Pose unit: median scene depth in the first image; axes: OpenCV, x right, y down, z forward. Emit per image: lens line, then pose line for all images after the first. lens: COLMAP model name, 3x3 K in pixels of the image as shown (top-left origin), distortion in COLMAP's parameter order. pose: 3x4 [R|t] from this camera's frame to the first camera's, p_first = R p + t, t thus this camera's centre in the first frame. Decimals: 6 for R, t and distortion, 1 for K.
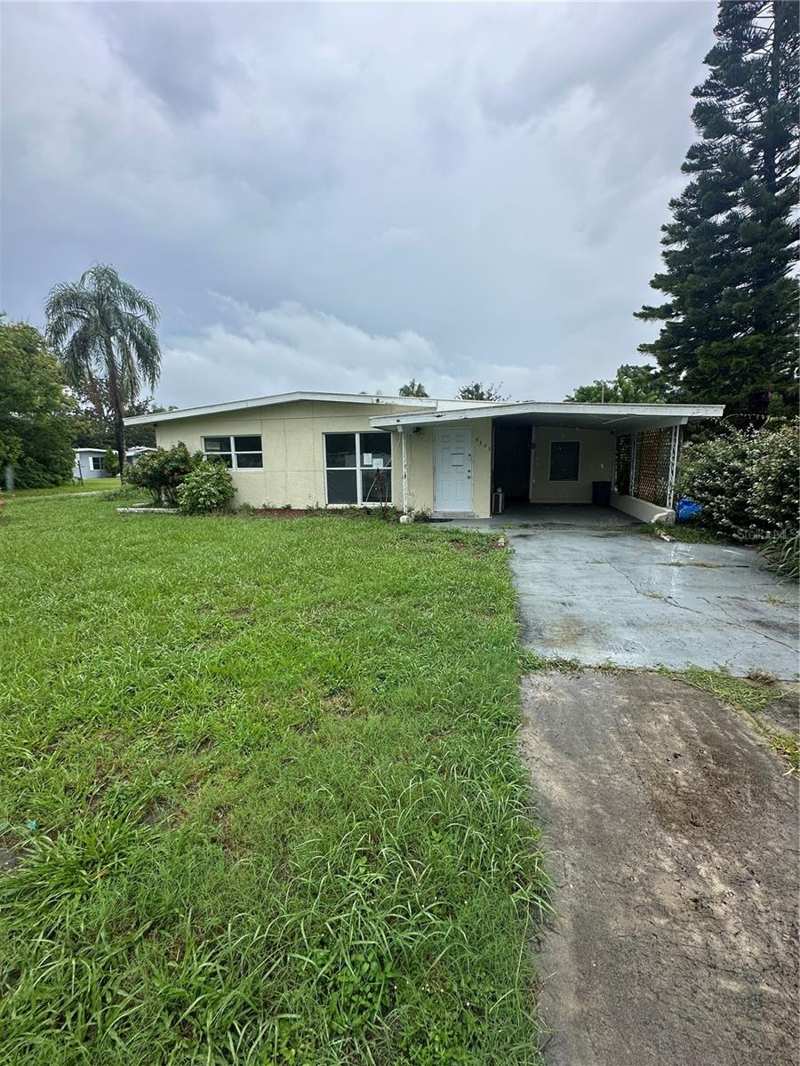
lens RADIAL K [[427.7, 0, 400.0], [0, 427.7, 533.0], [0, 0, 1]] dist [0.000283, -0.000095]
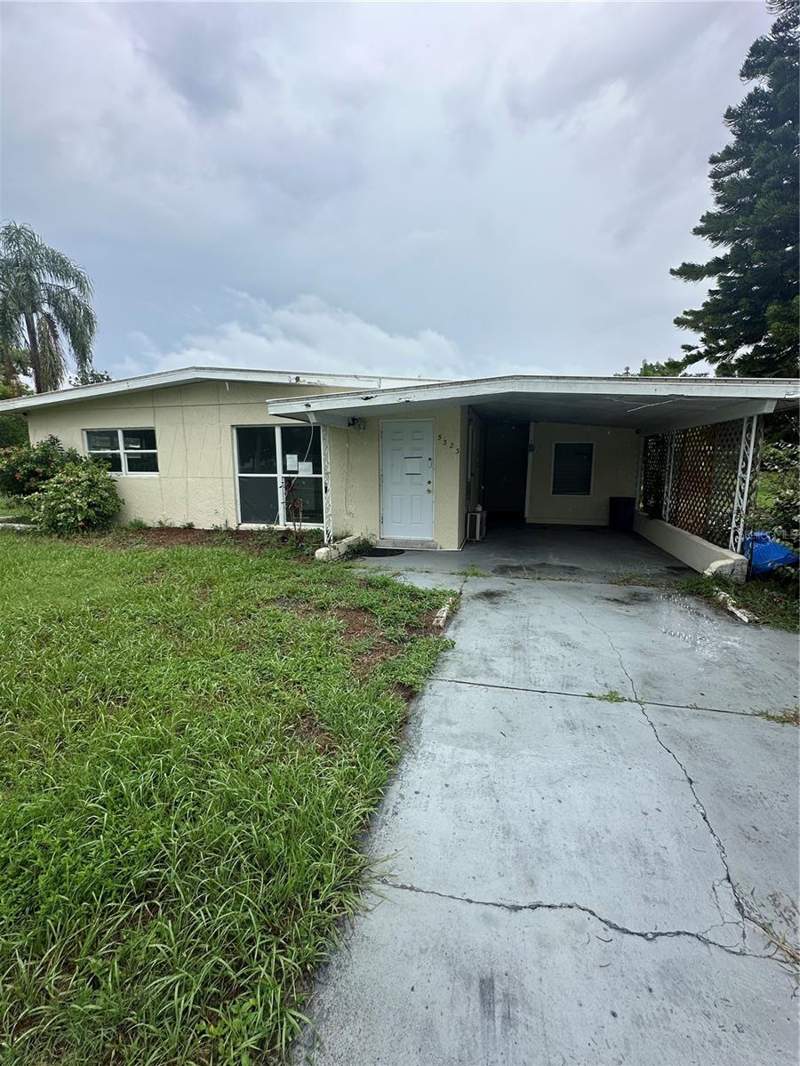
lens RADIAL K [[429.9, 0, 400.0], [0, 429.9, 533.0], [0, 0, 1]] dist [-0.000929, -0.000139]
pose [[0.999089, 0.019463, -0.037991, 0.132181], [-0.019484, 0.999810, -0.000182, -0.056772], [0.037981, 0.000922, 0.999278, 0.280172]]
